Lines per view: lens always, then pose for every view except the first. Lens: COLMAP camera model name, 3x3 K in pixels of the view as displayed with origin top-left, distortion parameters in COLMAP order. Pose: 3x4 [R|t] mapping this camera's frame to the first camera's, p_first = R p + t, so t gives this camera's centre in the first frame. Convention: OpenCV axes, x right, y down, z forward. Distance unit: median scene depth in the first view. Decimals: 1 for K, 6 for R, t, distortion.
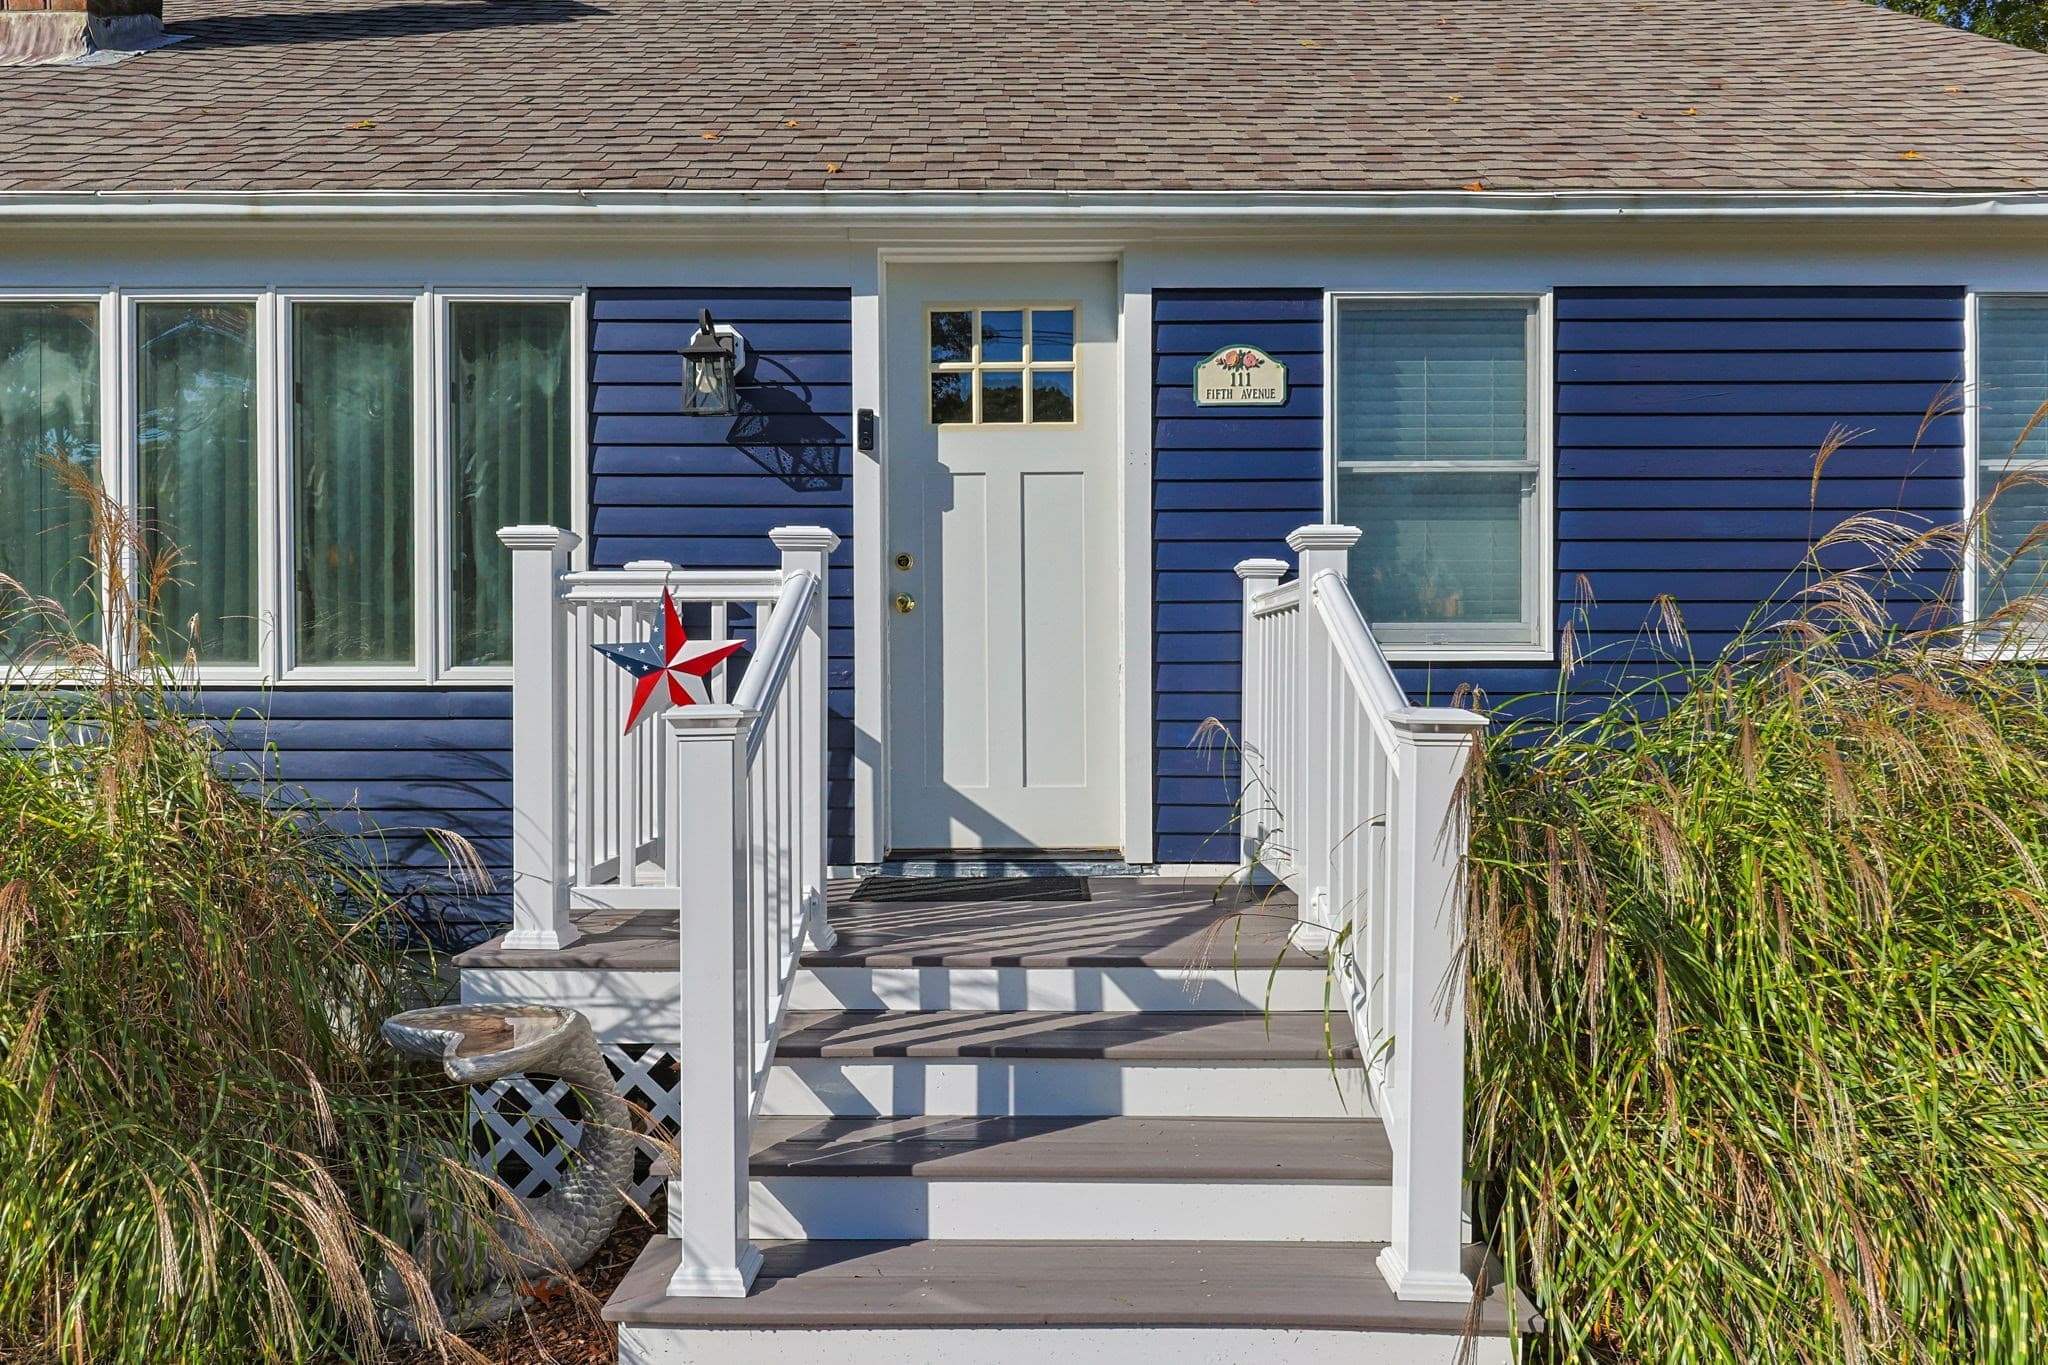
lens RADIAL K [[1566.8, 0, 980.5], [0, 1566.8, 680.3], [0, 0, 1]] dist [0.038574, -0.000511]
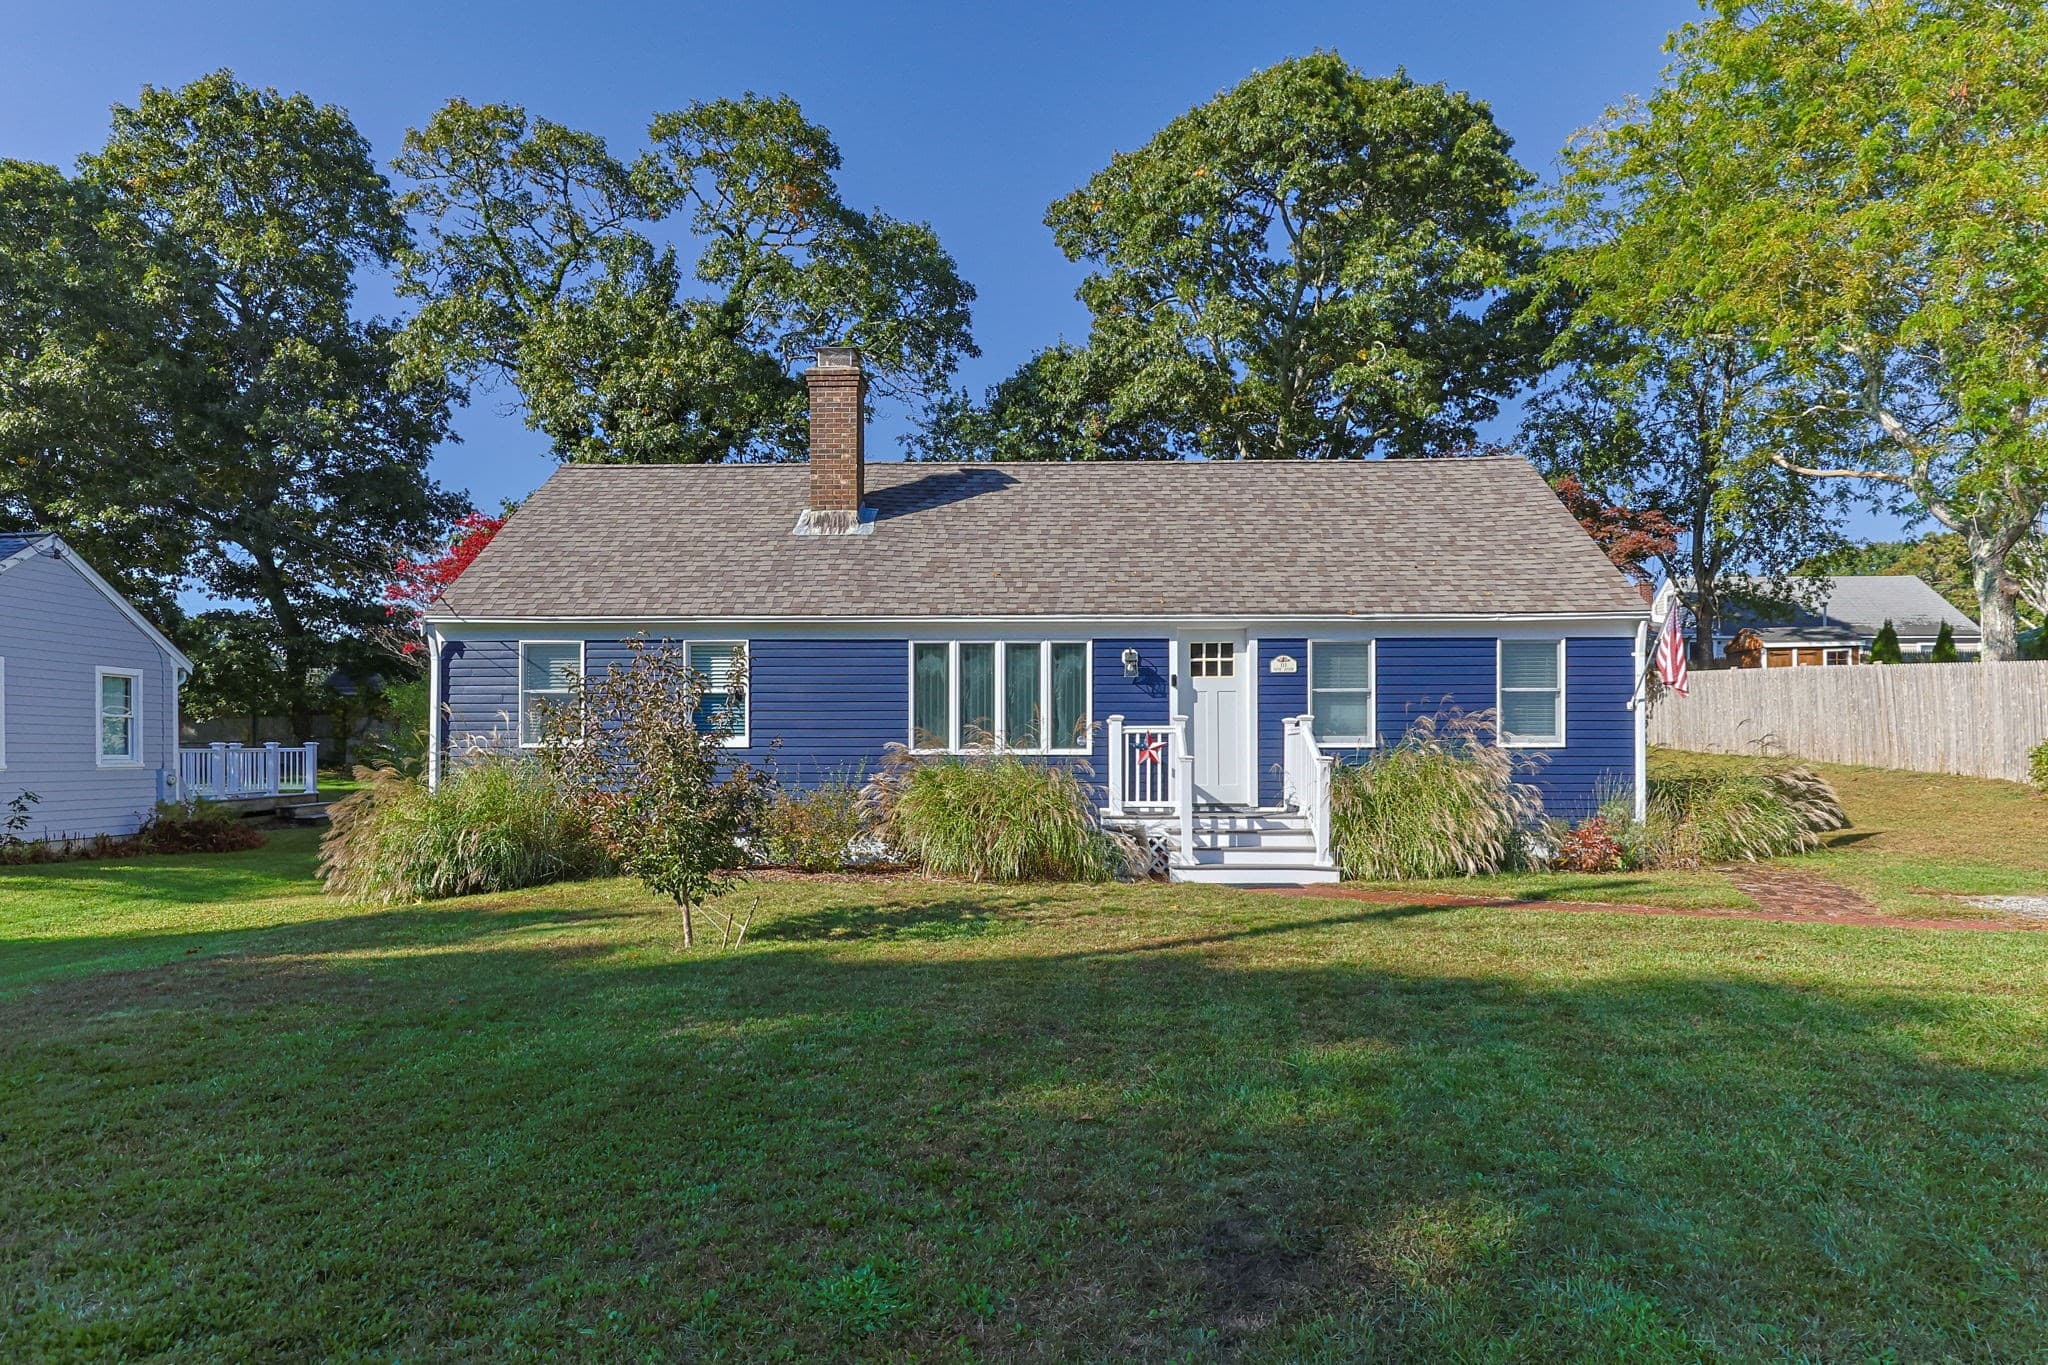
lens RADIAL K [[1195.6, 0, 1040.9], [0, 1195.6, 724.9], [0, 0, 1]] dist [0.022138, 0.000498]
pose [[0.999391, -0.000455, -0.034883, -0.269657], [-0.000642, 0.999506, -0.031419, 0.020637], [0.034880, 0.031422, 0.998897, -1.607260]]
